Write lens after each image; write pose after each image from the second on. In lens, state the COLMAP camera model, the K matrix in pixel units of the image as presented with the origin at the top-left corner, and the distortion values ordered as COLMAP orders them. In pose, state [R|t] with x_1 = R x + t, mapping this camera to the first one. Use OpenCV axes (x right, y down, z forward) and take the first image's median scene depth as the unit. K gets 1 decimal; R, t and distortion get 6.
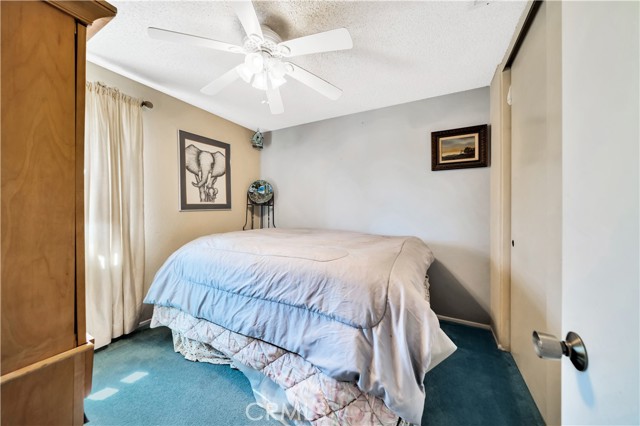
lens RADIAL K [[220.1, 0, 320.4], [0, 220.1, 207.4], [0, 0, 1]] dist [-0.002271, -0.000395]
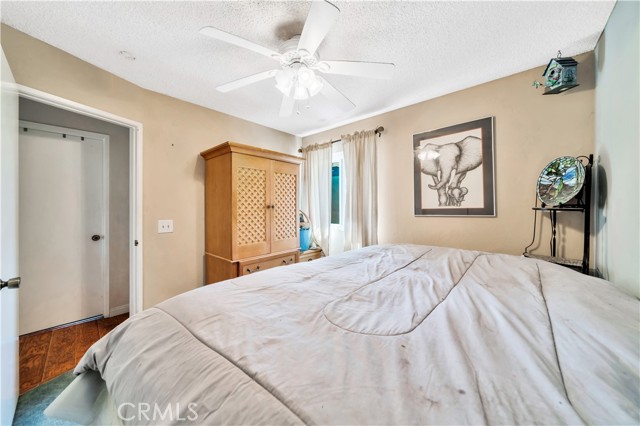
lens RADIAL K [[220.1, 0, 320.0], [0, 220.1, 212.1], [0, 0, 1]] dist [-0.002271, -0.000395]
pose [[-0.223007, 0.012056, -0.974742, 0.384579], [-0.000492, 0.999922, 0.012480, -0.011550], [0.974817, 0.003263, -0.222983, 0.717371]]
